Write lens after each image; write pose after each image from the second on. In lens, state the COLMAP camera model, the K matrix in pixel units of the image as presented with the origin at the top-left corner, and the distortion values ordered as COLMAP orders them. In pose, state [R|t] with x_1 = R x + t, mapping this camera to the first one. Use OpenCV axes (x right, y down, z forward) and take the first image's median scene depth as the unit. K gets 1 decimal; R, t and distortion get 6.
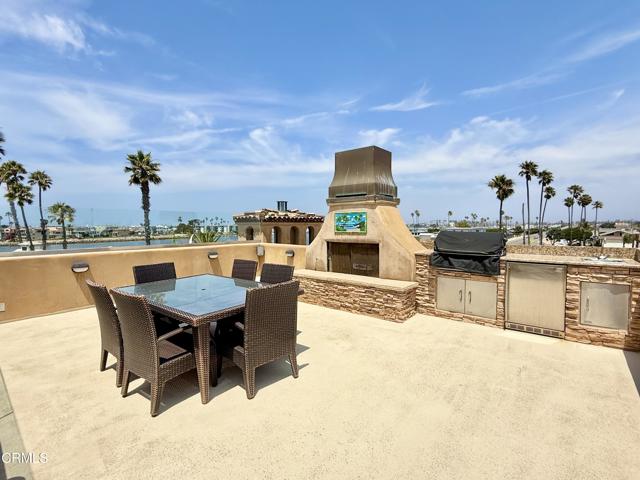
lens RADIAL K [[312.0, 0, 321.1], [0, 312.0, 240.4], [0, 0, 1]] dist [-0.003522, -0.000624]
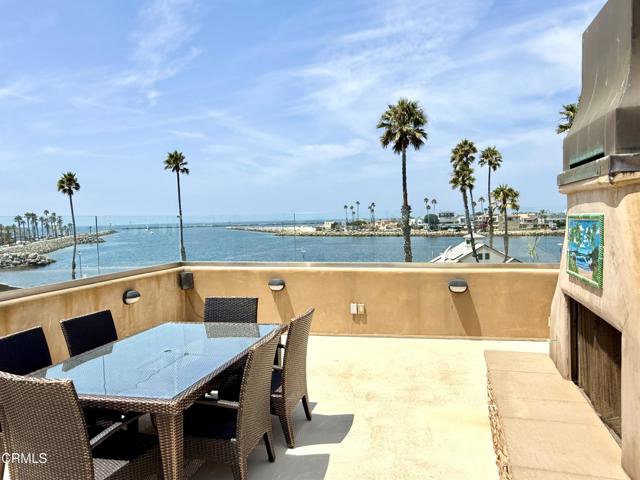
lens RADIAL K [[472.1, 0, 310.0], [0, 472.1, 244.6], [0, 0, 1]] dist [0.029389, 0.004433]
pose [[0.390576, 0.045431, -0.919449, 0.066097], [-0.018706, 0.998967, 0.041414, -0.011707], [0.920381, 0.001024, 0.391022, 0.086999]]
